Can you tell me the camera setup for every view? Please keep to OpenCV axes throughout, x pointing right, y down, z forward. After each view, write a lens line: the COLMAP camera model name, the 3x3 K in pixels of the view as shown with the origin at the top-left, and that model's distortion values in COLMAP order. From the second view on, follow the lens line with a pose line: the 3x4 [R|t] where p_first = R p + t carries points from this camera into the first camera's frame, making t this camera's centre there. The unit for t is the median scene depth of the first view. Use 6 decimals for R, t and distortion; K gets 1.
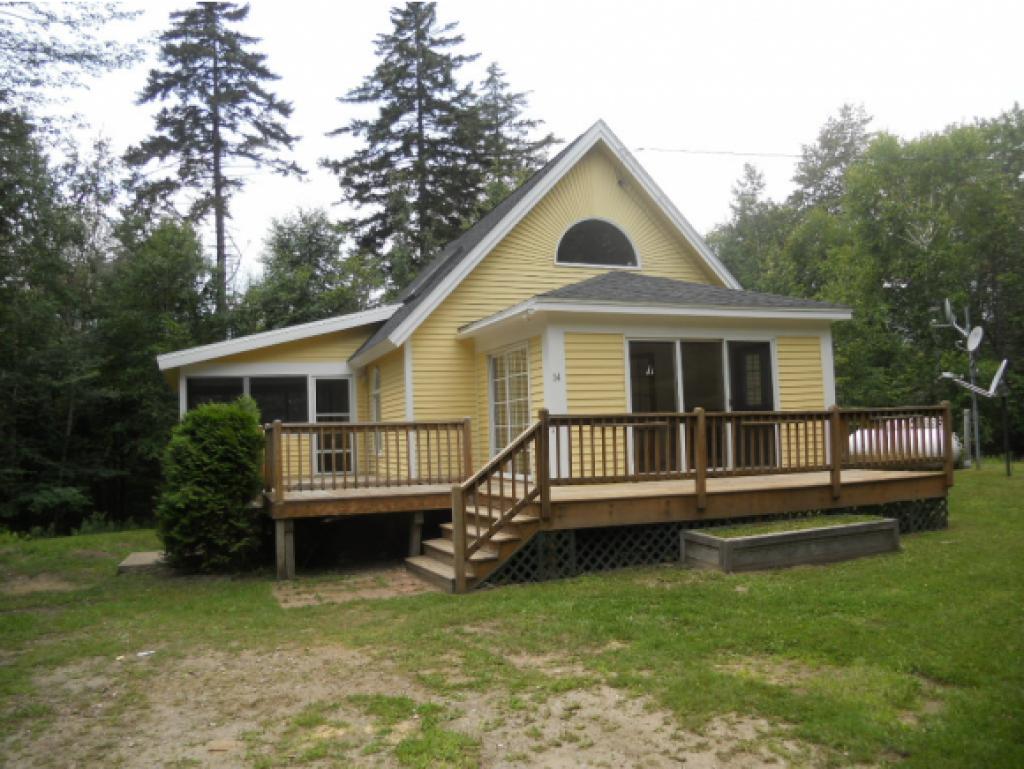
lens RADIAL K [[799.0, 0, 512.9], [0, 799.0, 416.2], [0, 0, 1]] dist [0.000042, 0.003744]
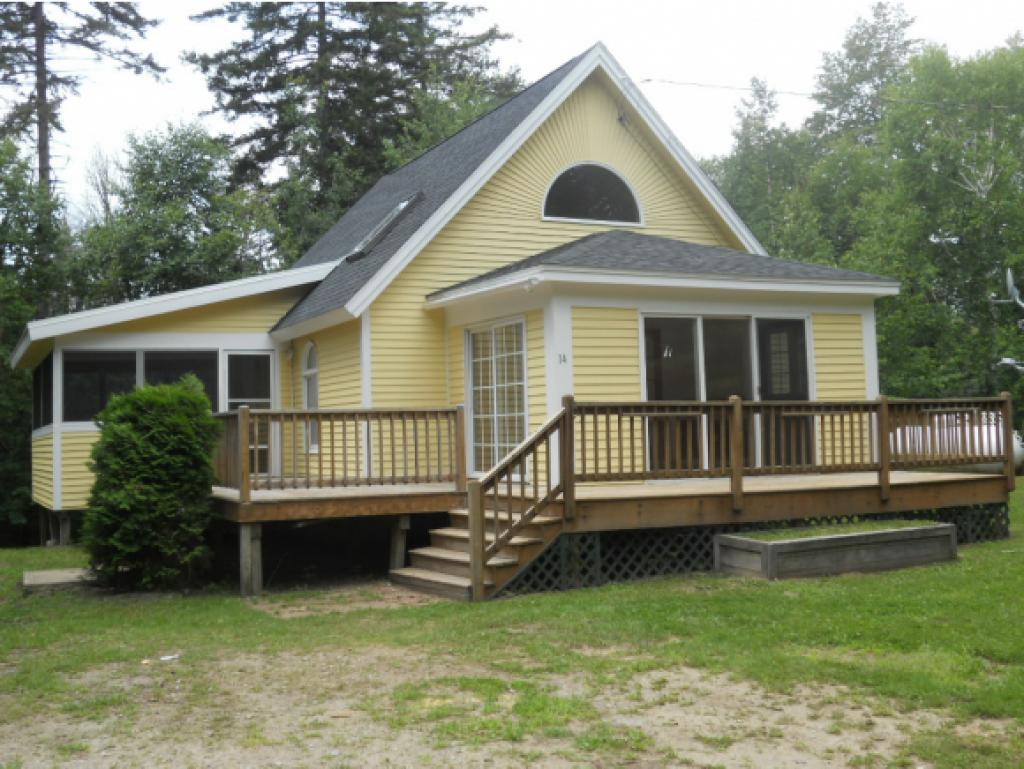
lens RADIAL K [[1116.0, 0, 512.0], [0, 1116.0, 384.5], [0, 0, 1]] dist [0.095275, -0.211708]
pose [[0.996482, 0.011217, 0.083049, -0.082368], [-0.009505, 0.999735, -0.020989, 0.003639], [-0.083263, 0.020126, 0.996324, -0.151745]]
